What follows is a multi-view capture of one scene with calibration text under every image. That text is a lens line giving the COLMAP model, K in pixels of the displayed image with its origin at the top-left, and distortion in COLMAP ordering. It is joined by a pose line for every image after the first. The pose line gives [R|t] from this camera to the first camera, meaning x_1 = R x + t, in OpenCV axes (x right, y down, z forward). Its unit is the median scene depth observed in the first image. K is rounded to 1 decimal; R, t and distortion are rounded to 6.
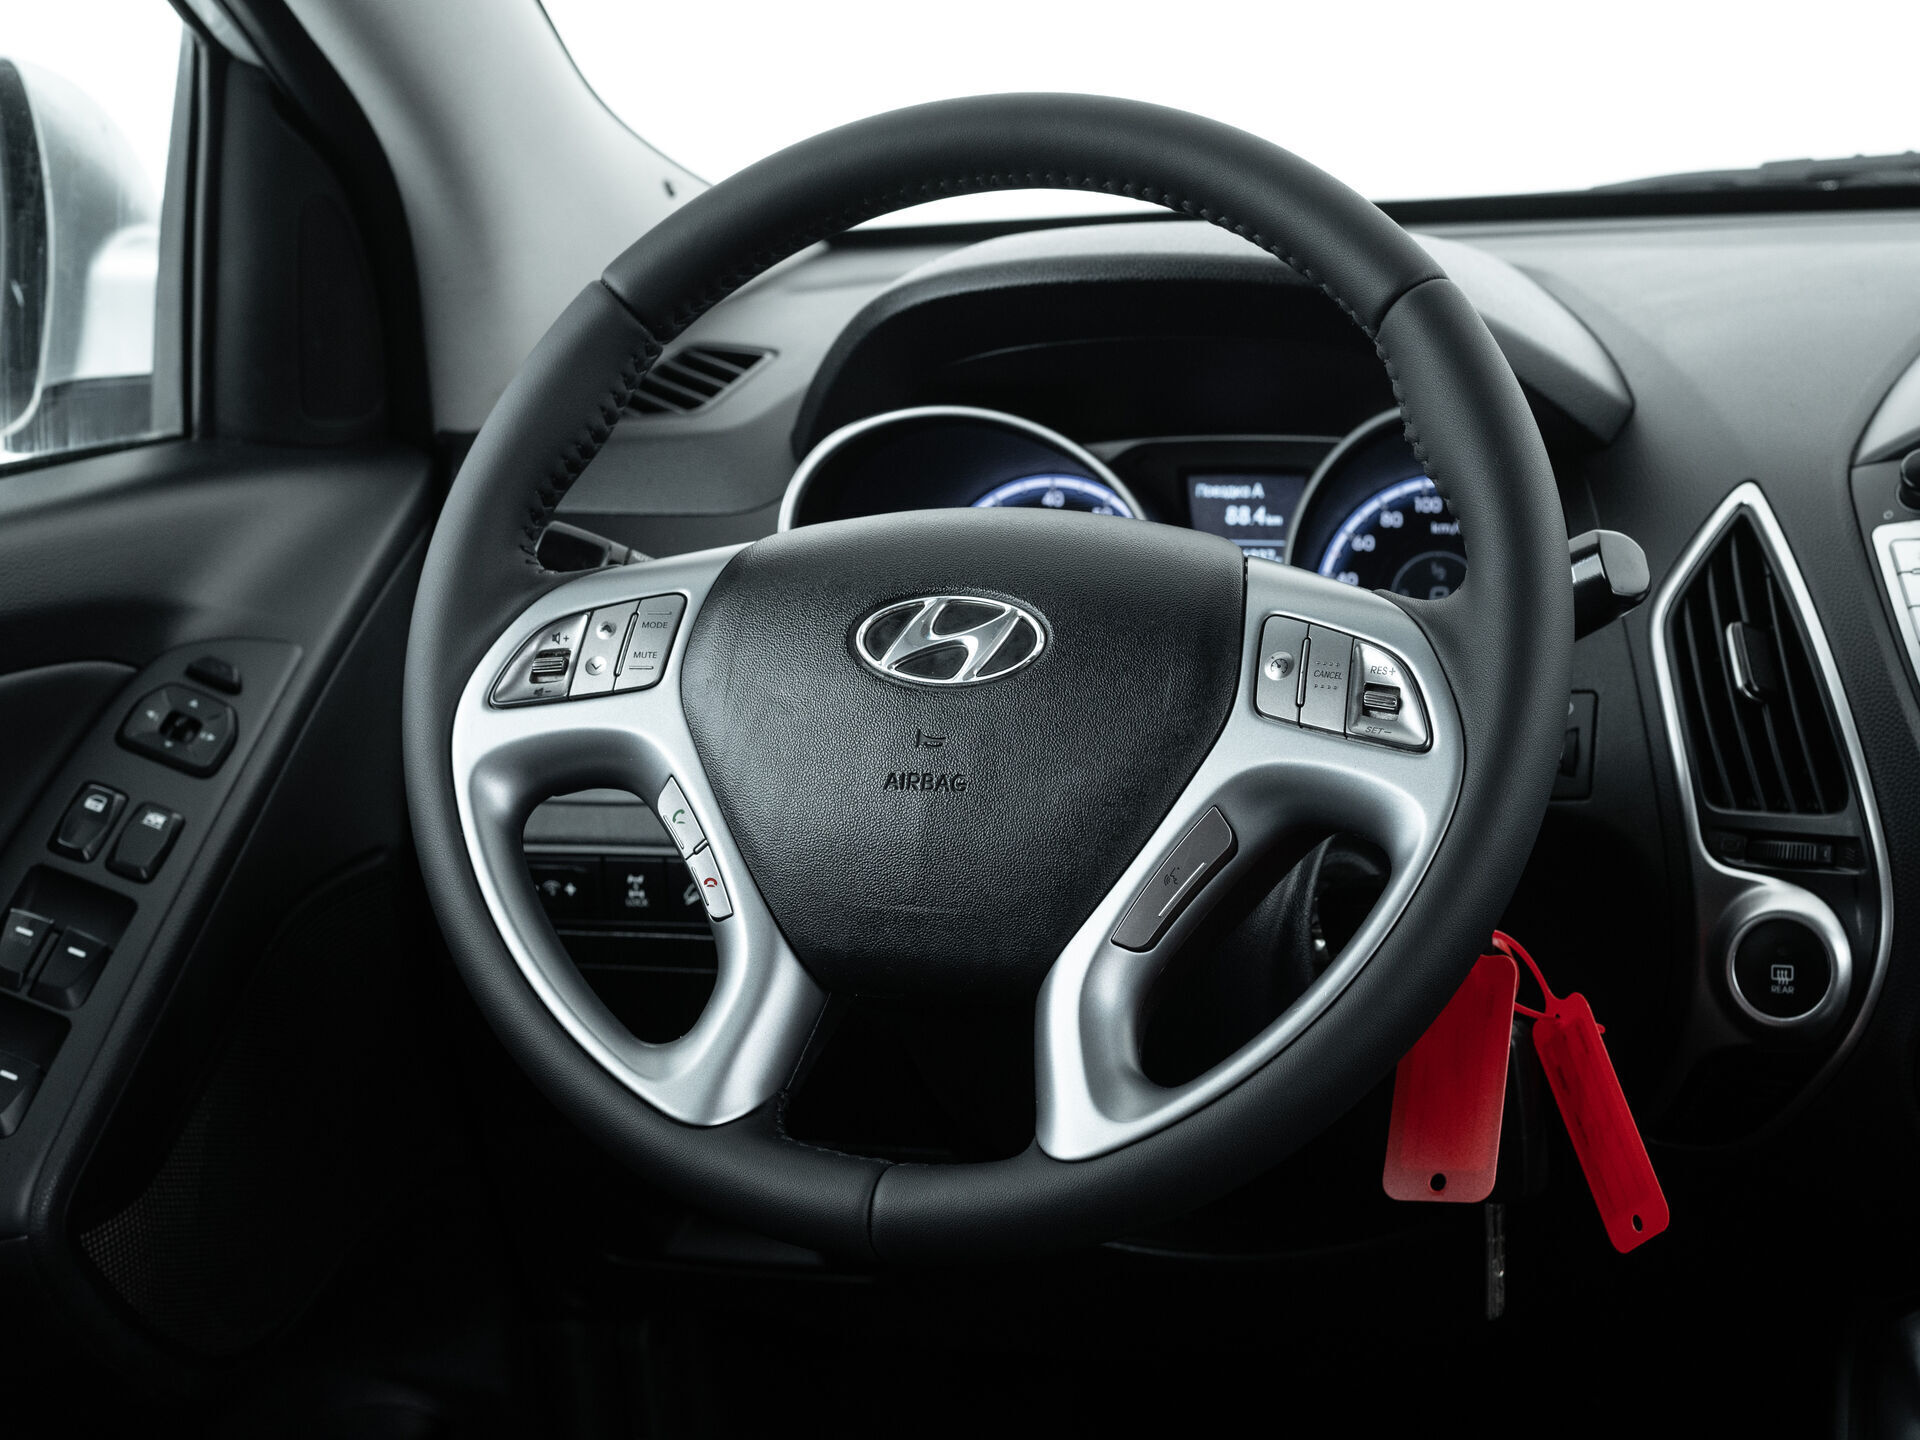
lens RADIAL K [[3205.6, 0, 960.0], [0, 3205.6, 720.0], [0, 0, 1]] dist [-0.146566, 0.094497]
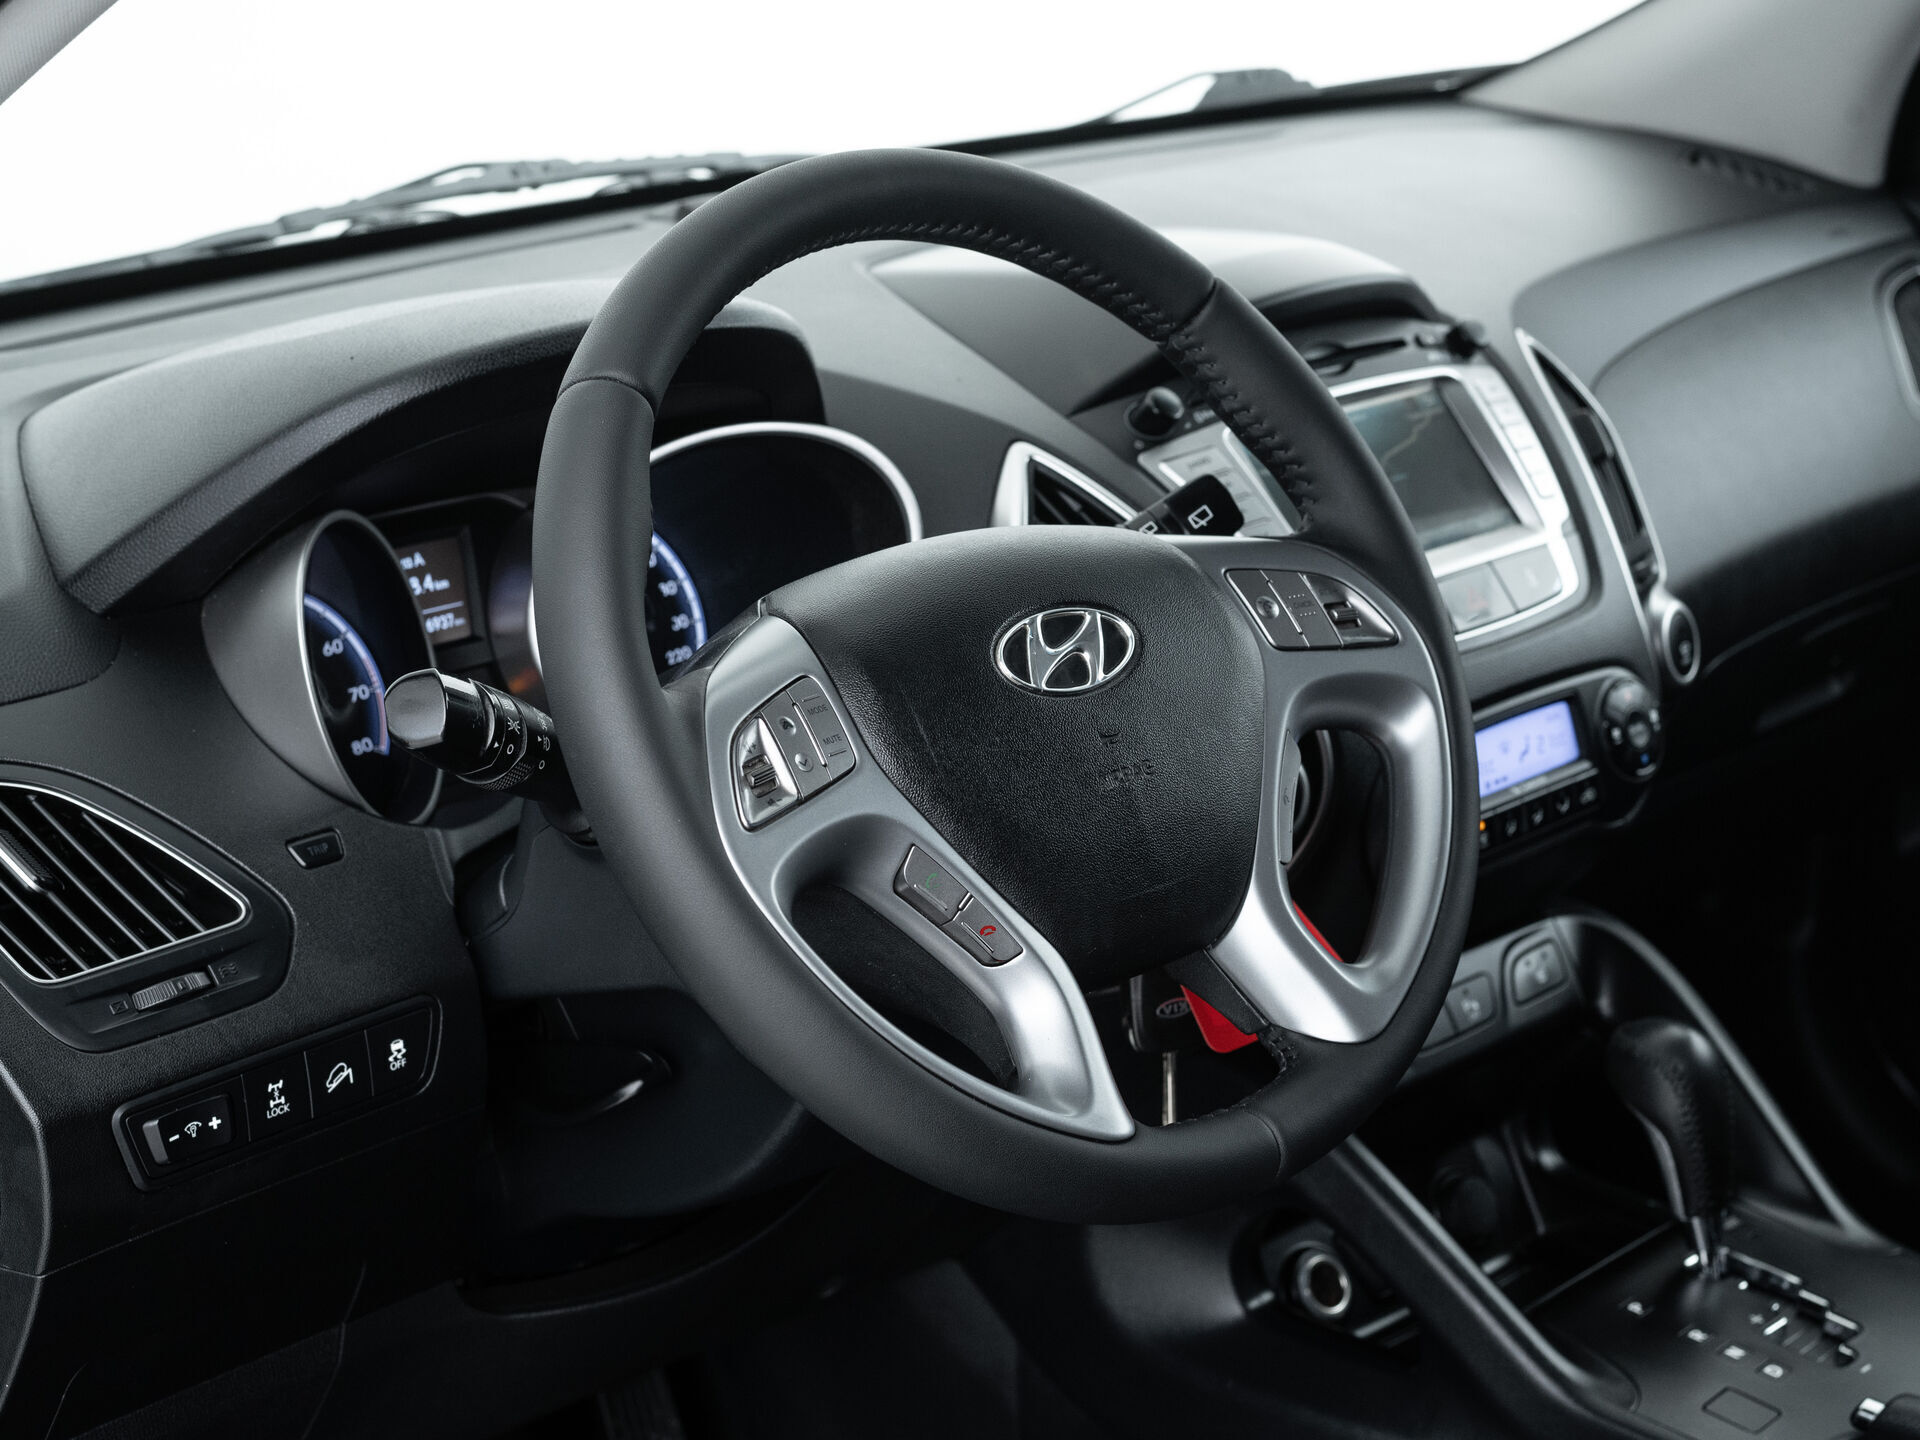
lens RADIAL K [[3205.6, 0, 960.0], [0, 3205.6, 720.0], [0, 0, 1]] dist [-0.146566, 0.094497]
pose [[0.472492, -0.210412, 0.855849, -0.894712], [0.228821, 0.967070, 0.111430, -0.123439], [-0.851112, 0.143187, 0.505080, 0.461063]]
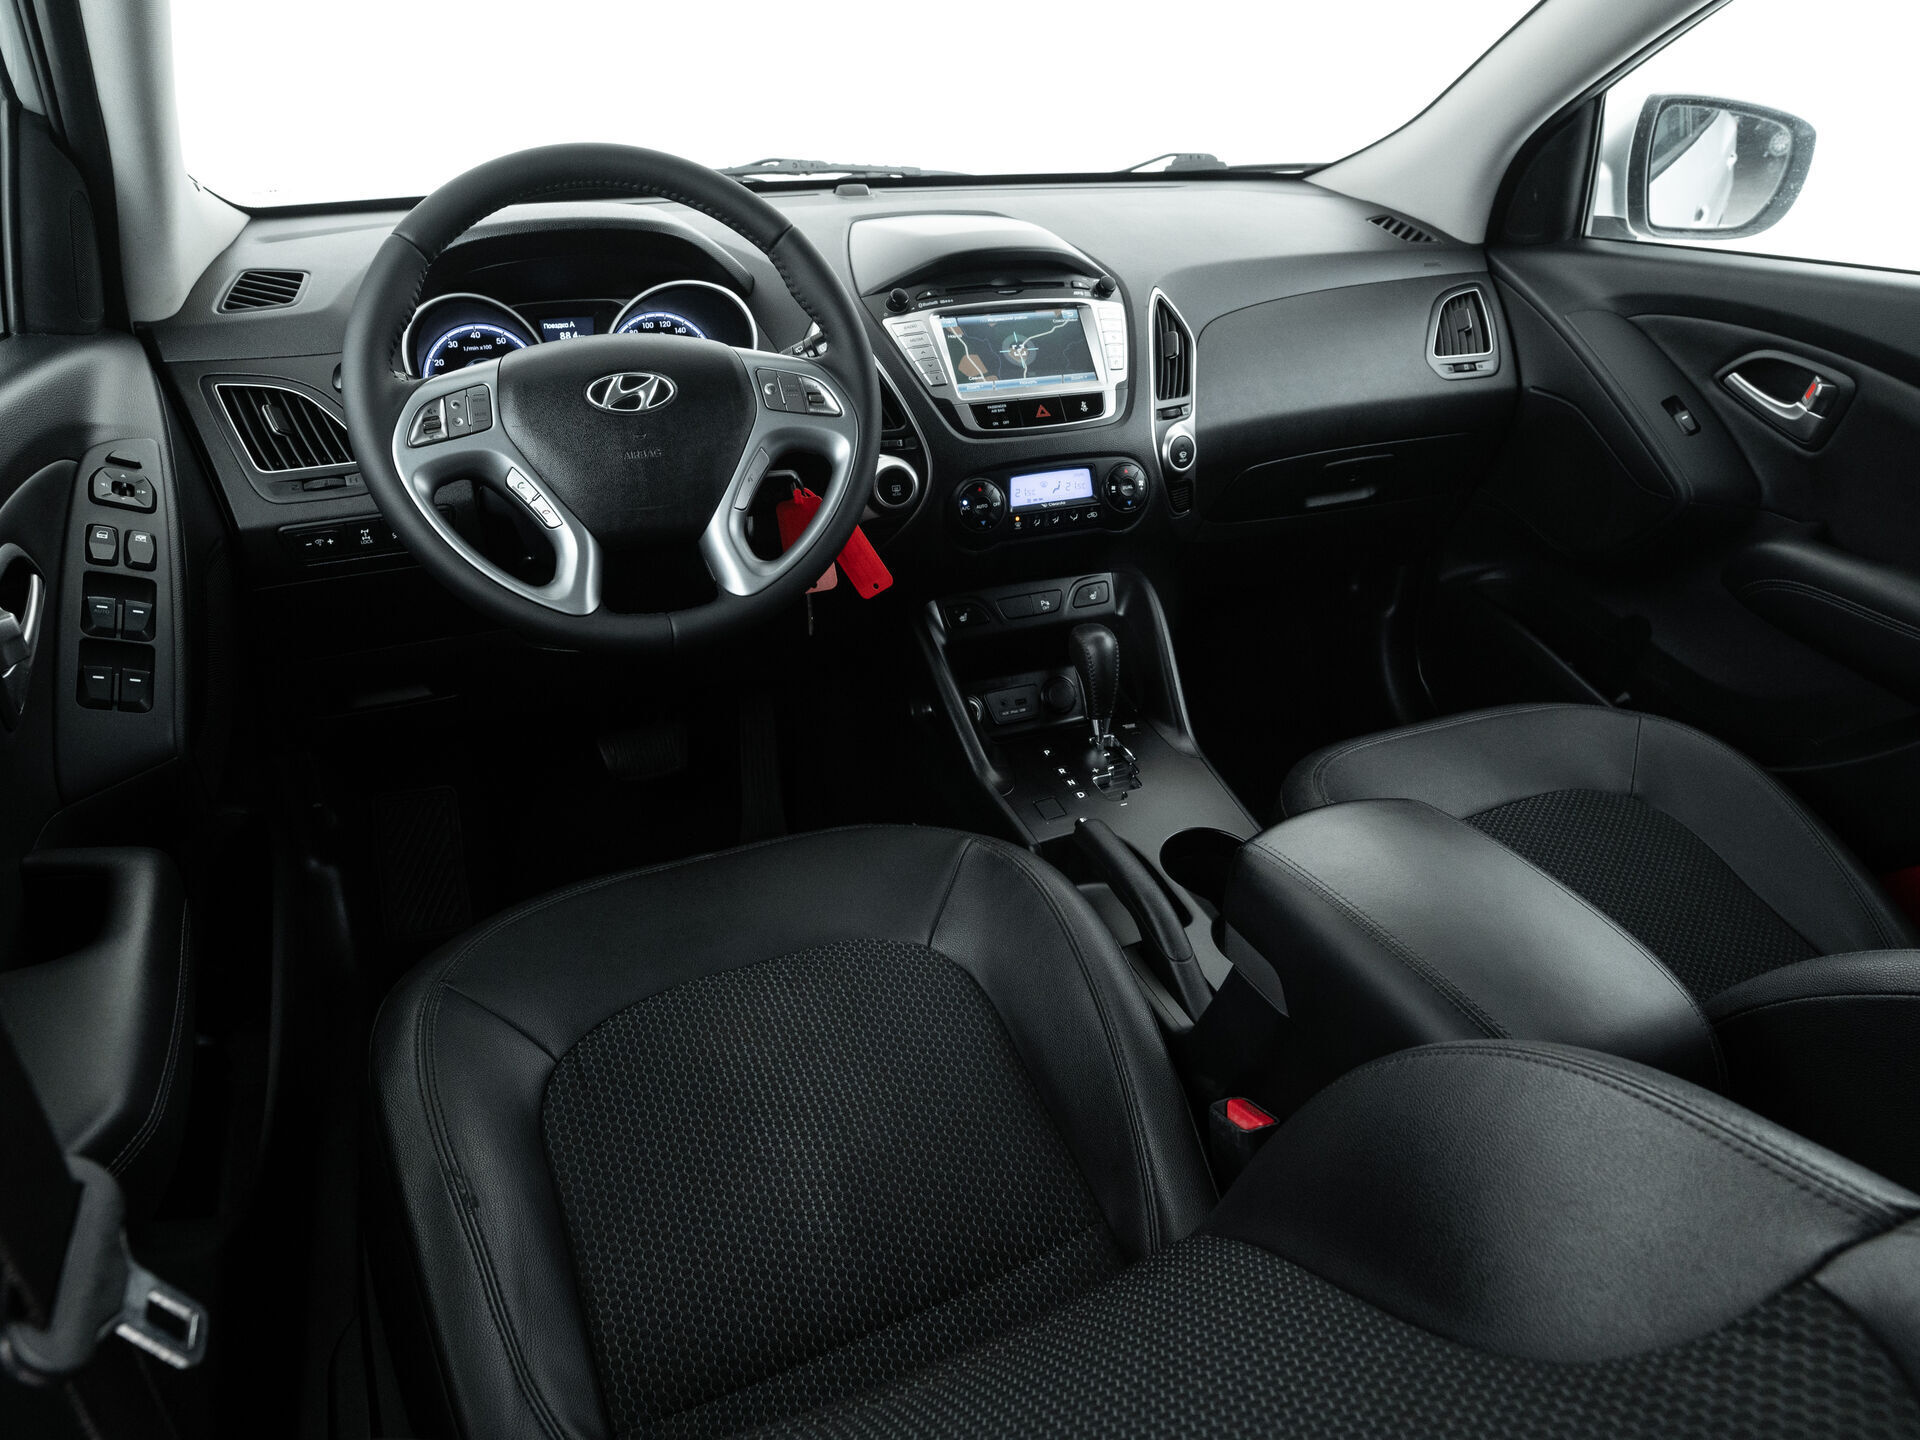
lens RADIAL K [[1299.0, 0, 1011.7], [0, 1299.0, 701.6], [0, 0, 1]] dist [-0.021251, -0.003943]
pose [[0.737199, -0.244976, 0.629702, -0.425432], [0.102167, 0.961658, 0.254511, -0.019036], [-0.667907, -0.123290, 0.733962, 0.083521]]
